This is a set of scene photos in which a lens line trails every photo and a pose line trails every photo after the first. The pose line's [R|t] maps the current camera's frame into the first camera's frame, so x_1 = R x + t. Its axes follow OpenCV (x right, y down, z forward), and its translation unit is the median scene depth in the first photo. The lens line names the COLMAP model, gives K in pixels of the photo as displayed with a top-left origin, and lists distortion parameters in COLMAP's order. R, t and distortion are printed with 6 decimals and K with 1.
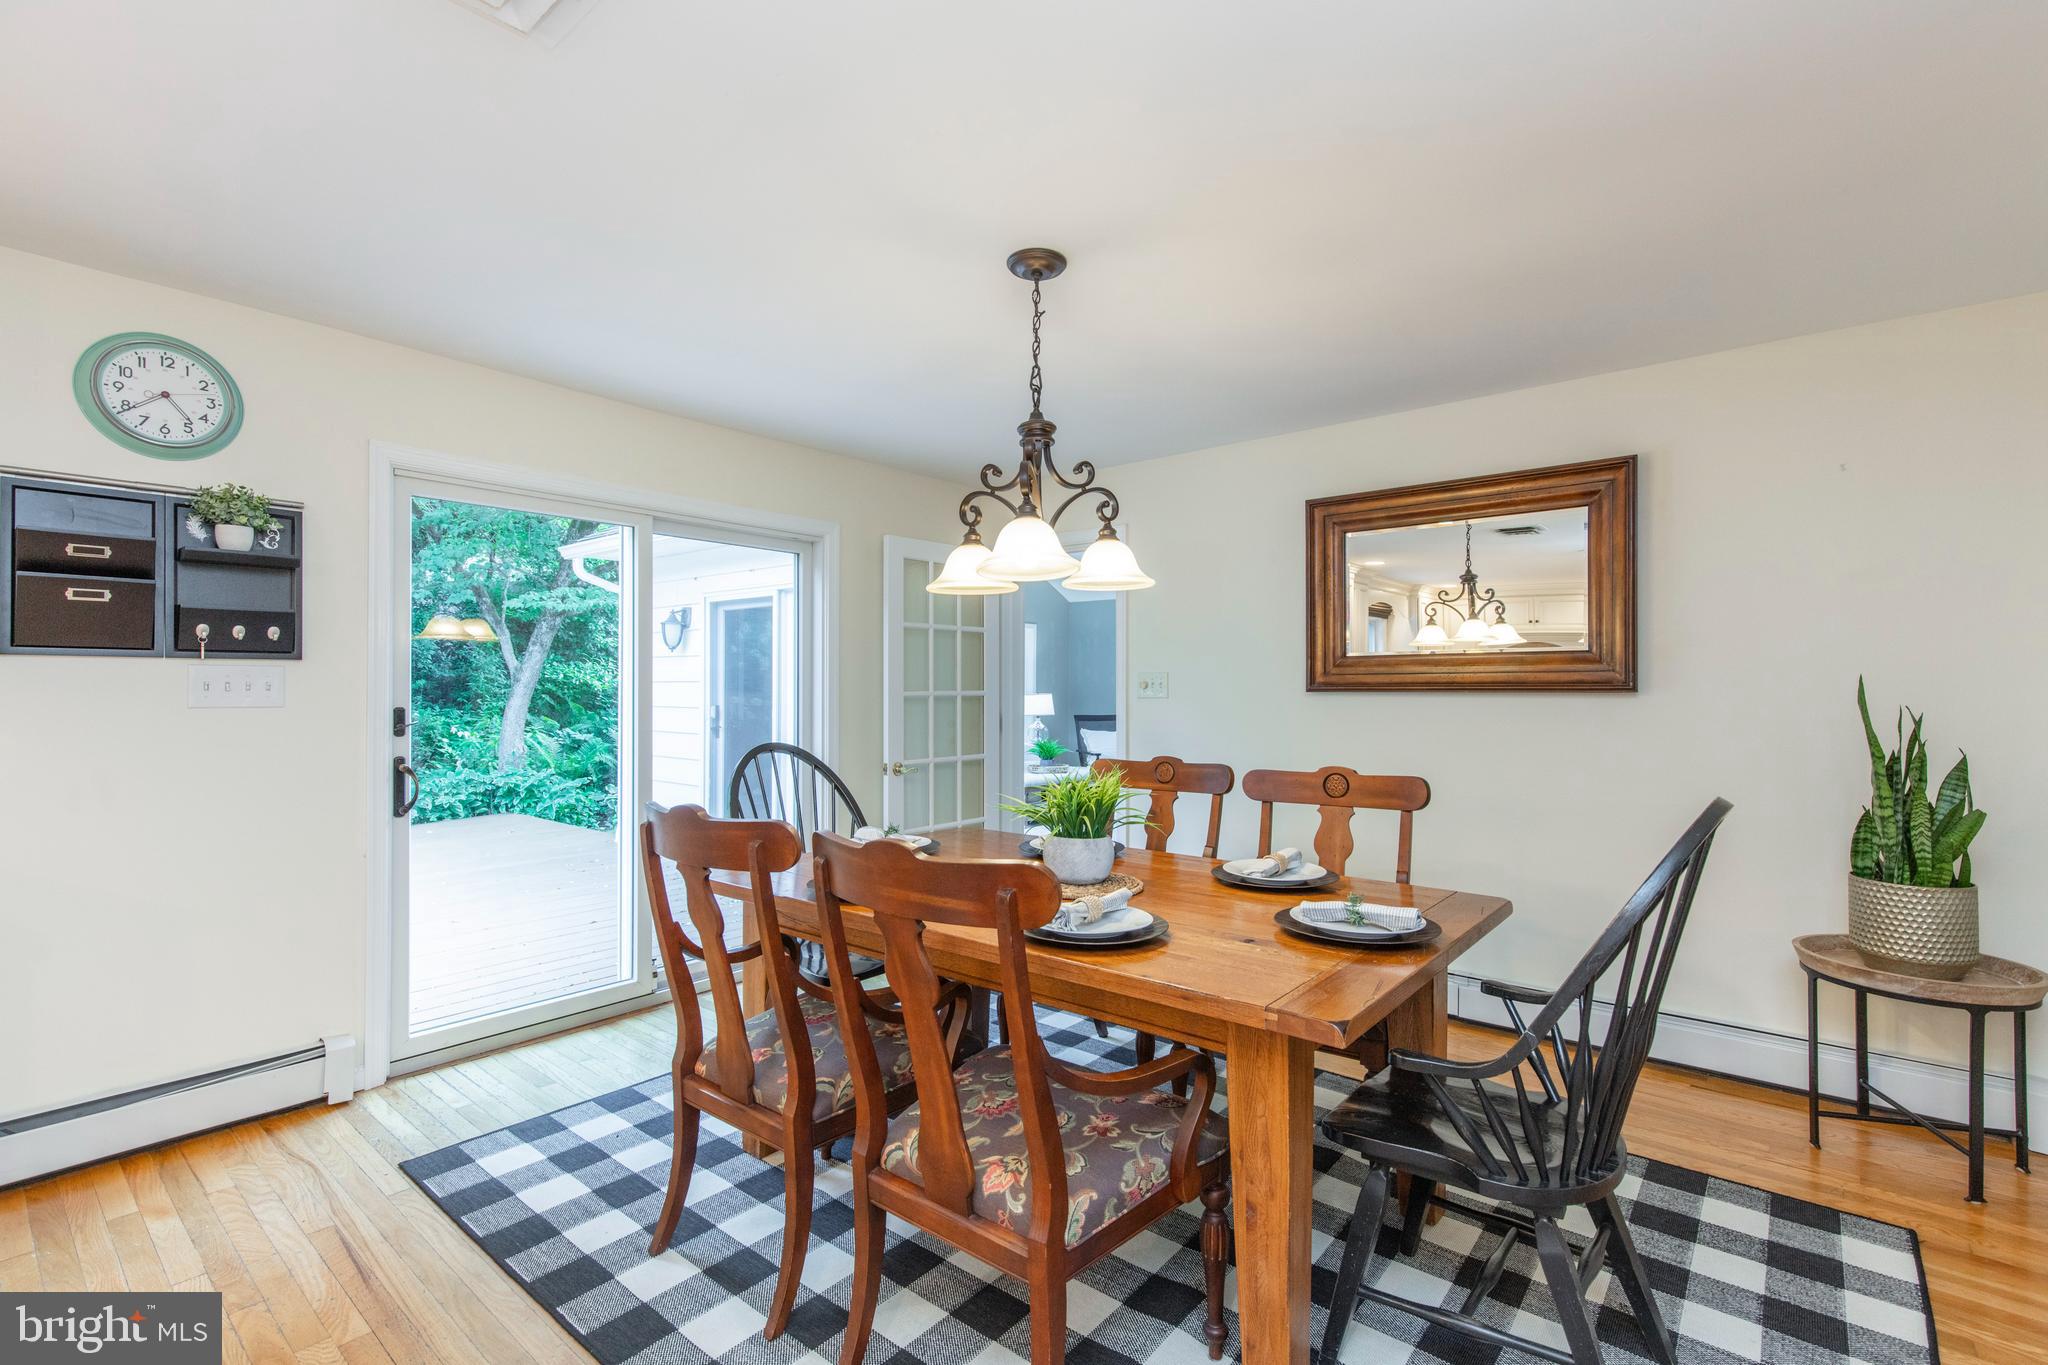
lens RADIAL K [[941.7, 0, 1035.3], [0, 941.7, 684.7], [0, 0, 1]] dist [0.009035, -0.000512]
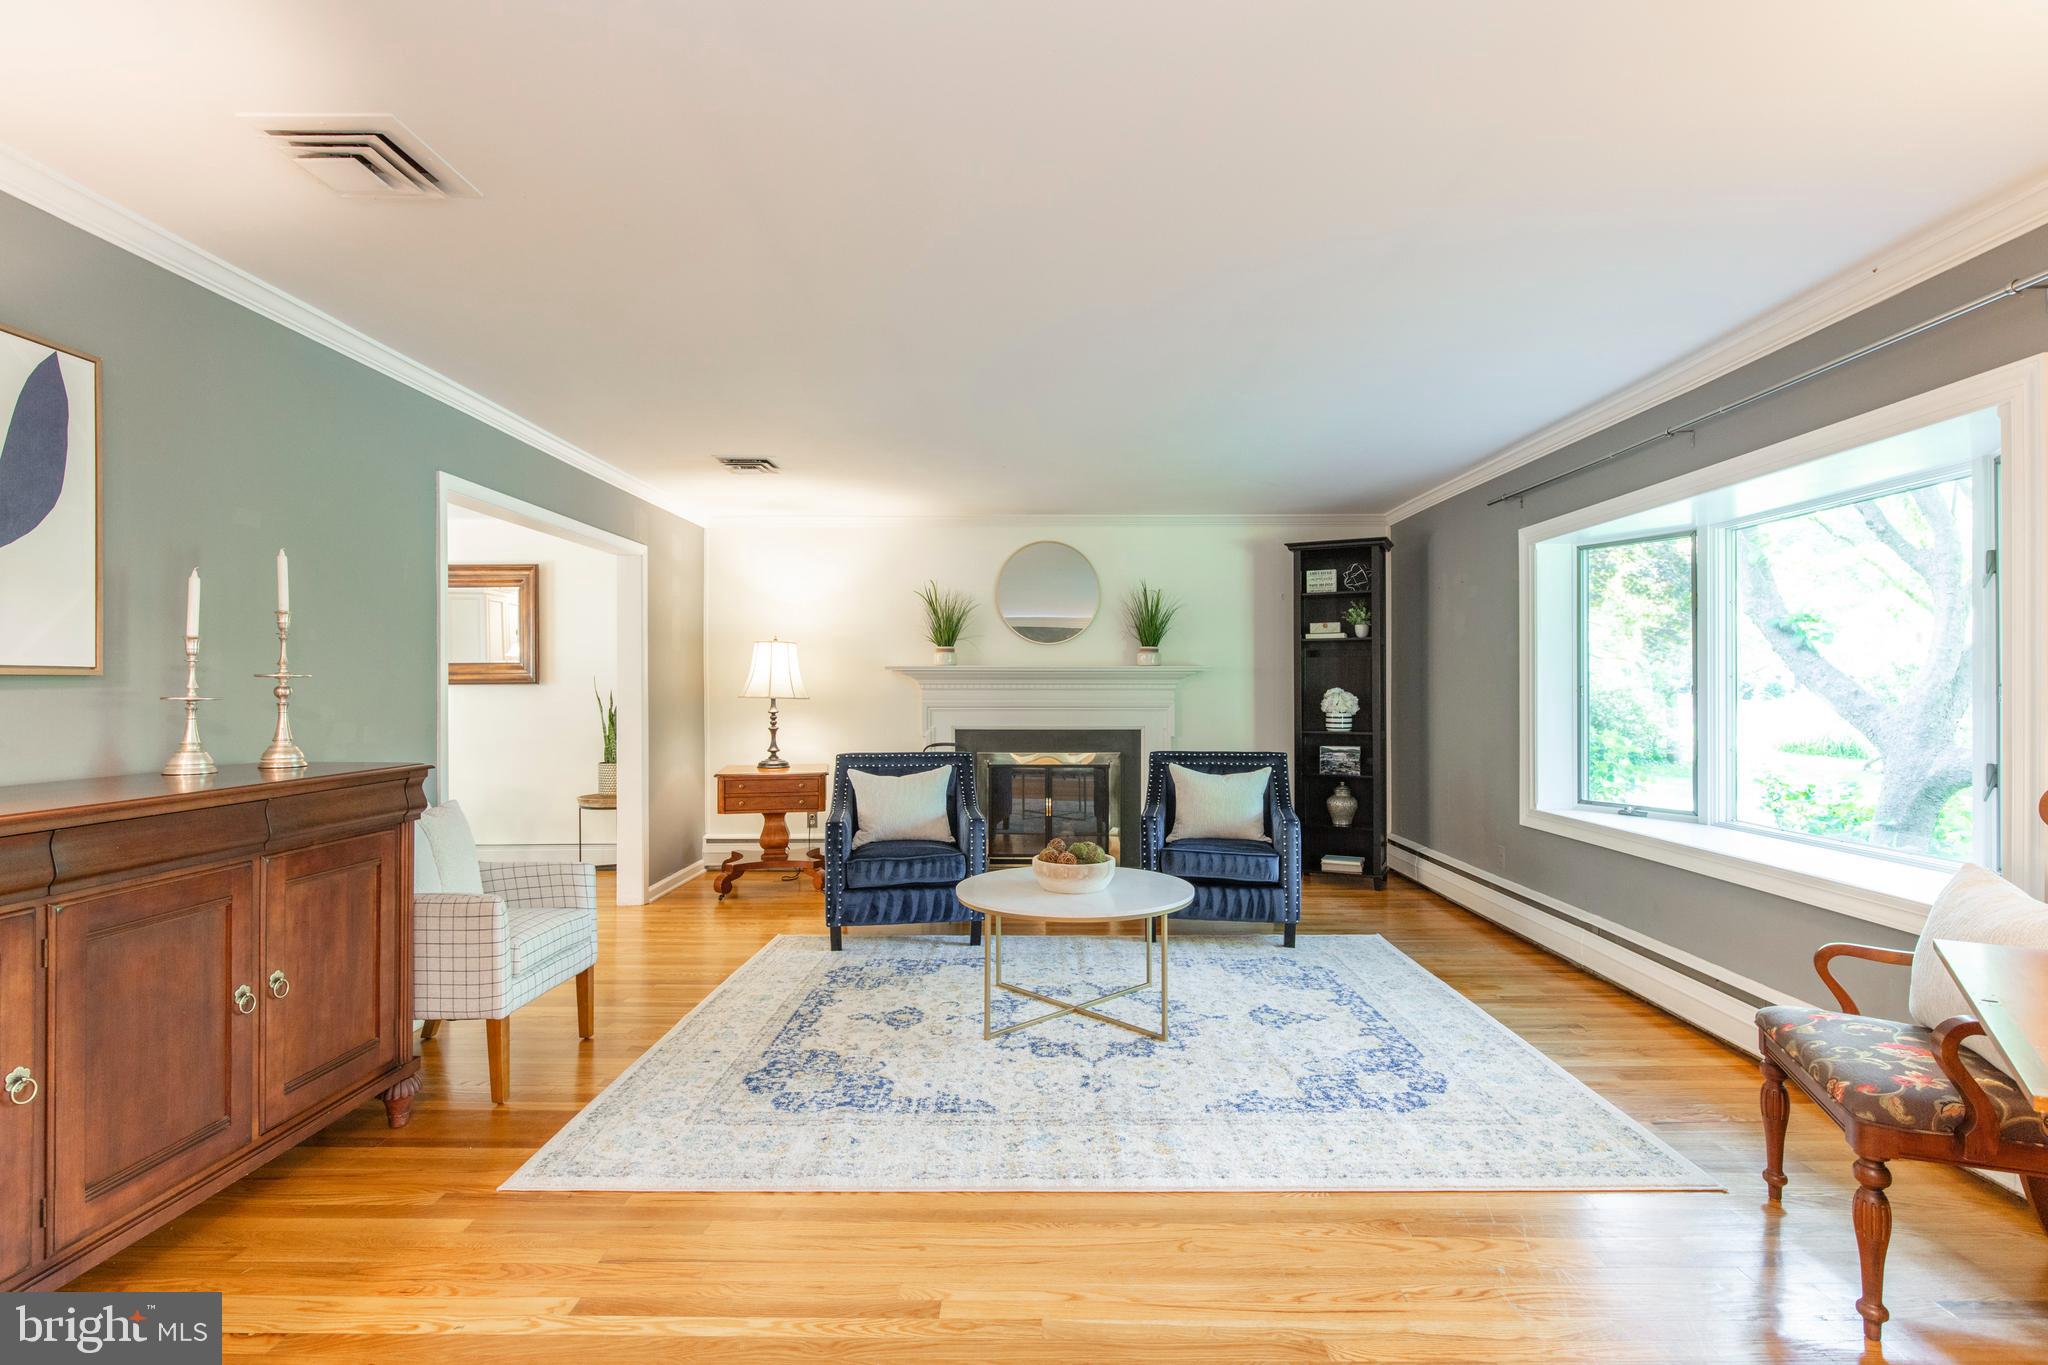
lens RADIAL K [[965.2, 0, 1015.1], [0, 965.2, 684.5], [0, 0, 1]] dist [0.000308, -0.000456]
pose [[0.790577, -0.000855, 0.612362, 0.219563], [0.000743, 1.000000, 0.000437, 0.009254], [-0.612363, 0.000109, 0.790577, -1.397508]]
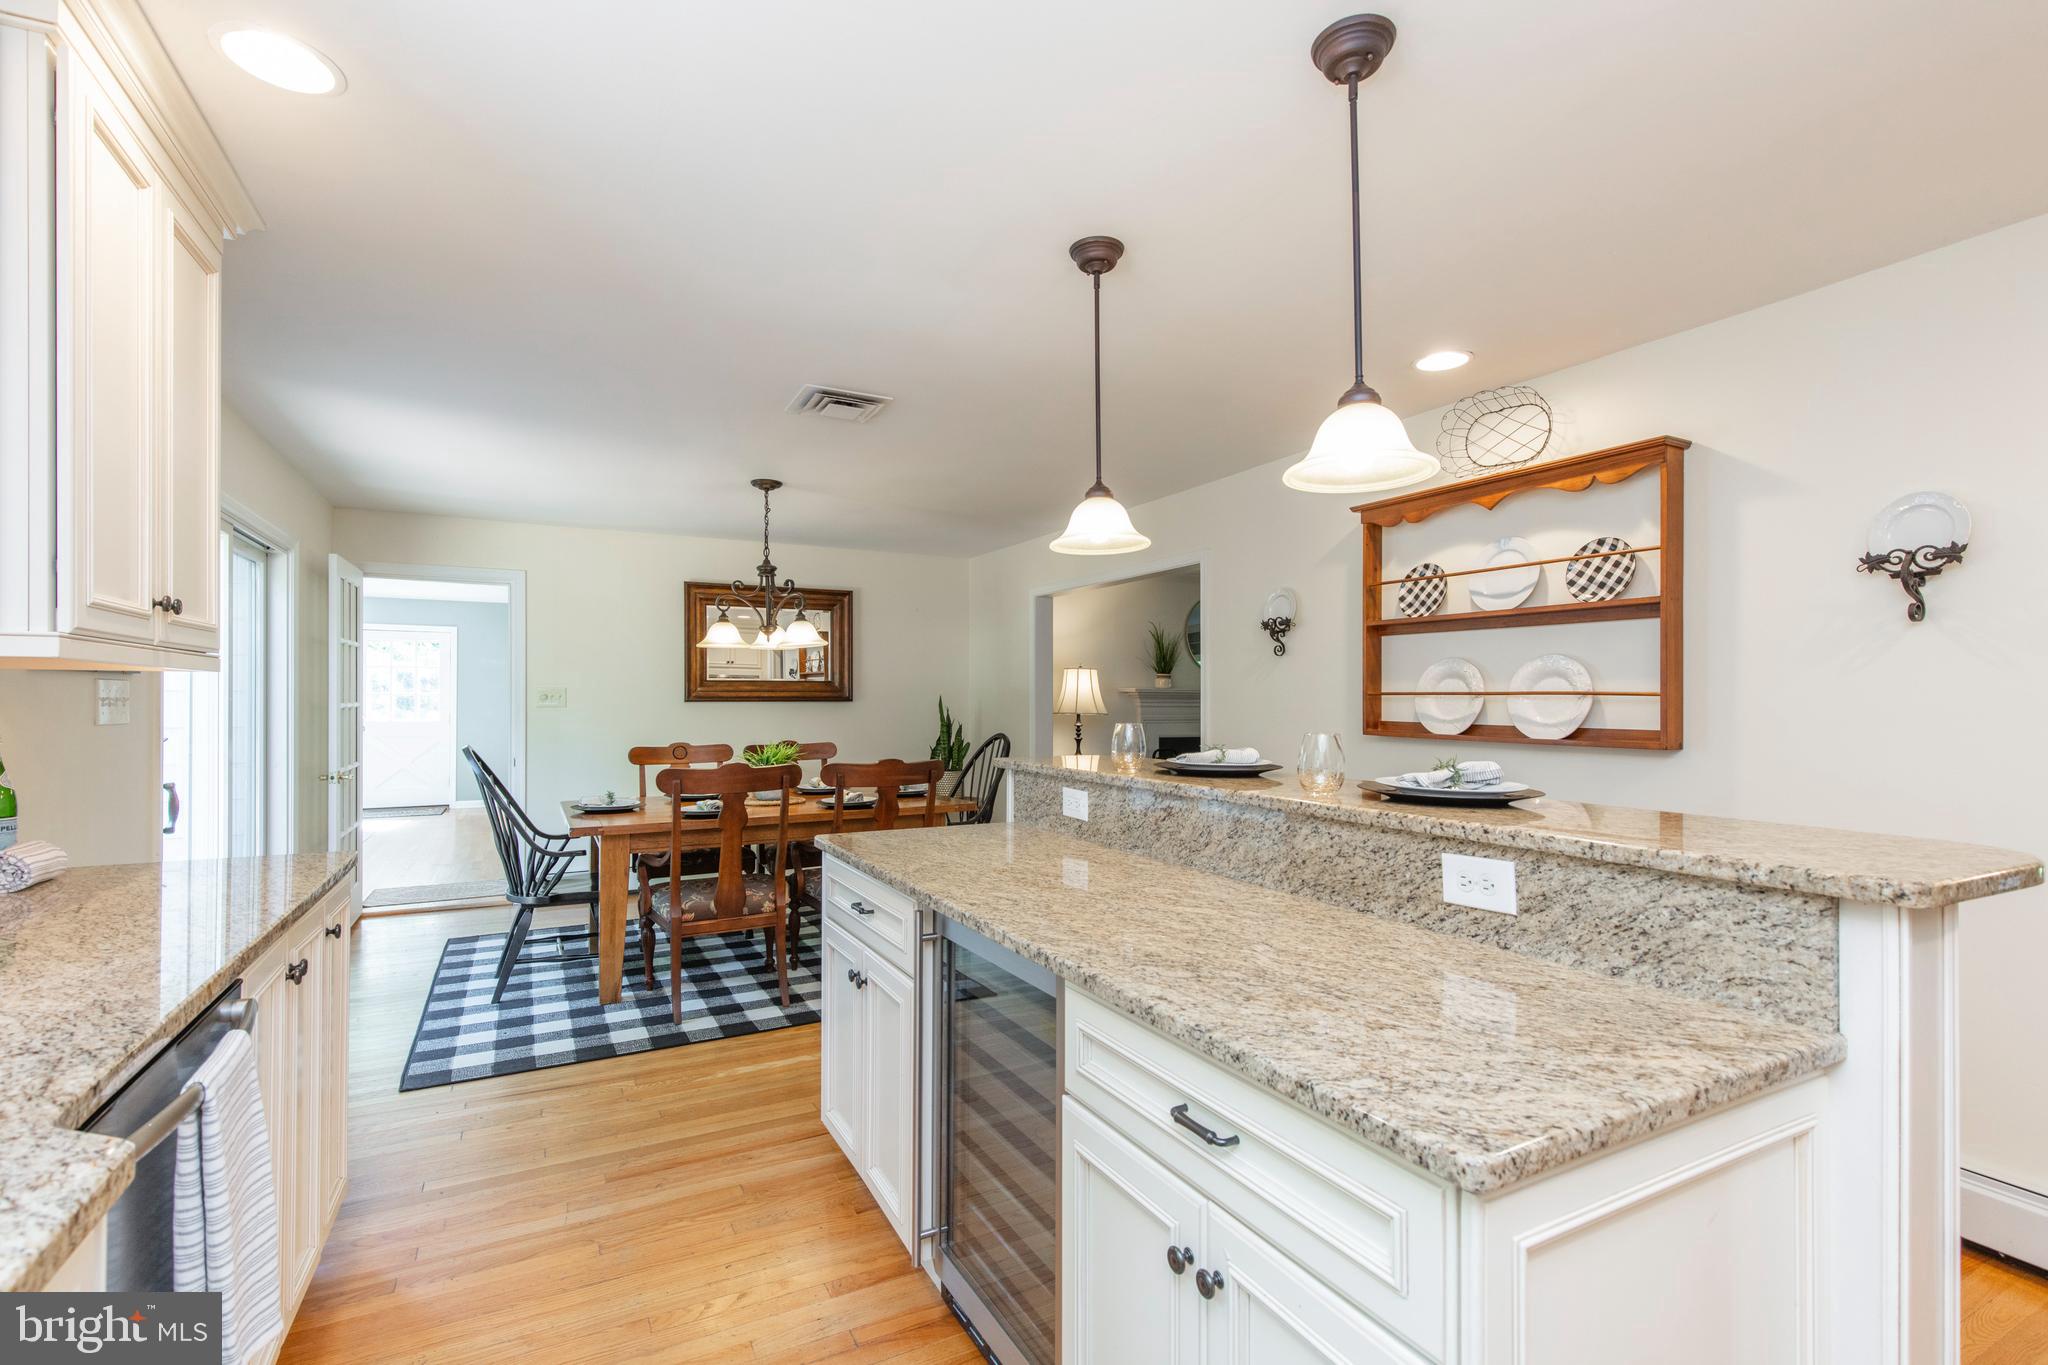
lens RADIAL K [[947.8, 0, 1021.9], [0, 947.8, 687.7], [0, 0, 1]] dist [0.002823, -0.000045]
pose [[0.398390, 0.008717, 0.917175, -1.323677], [-0.006104, 0.999958, -0.006853, -0.012501], [-0.917196, -0.002868, 0.398427, -0.152721]]
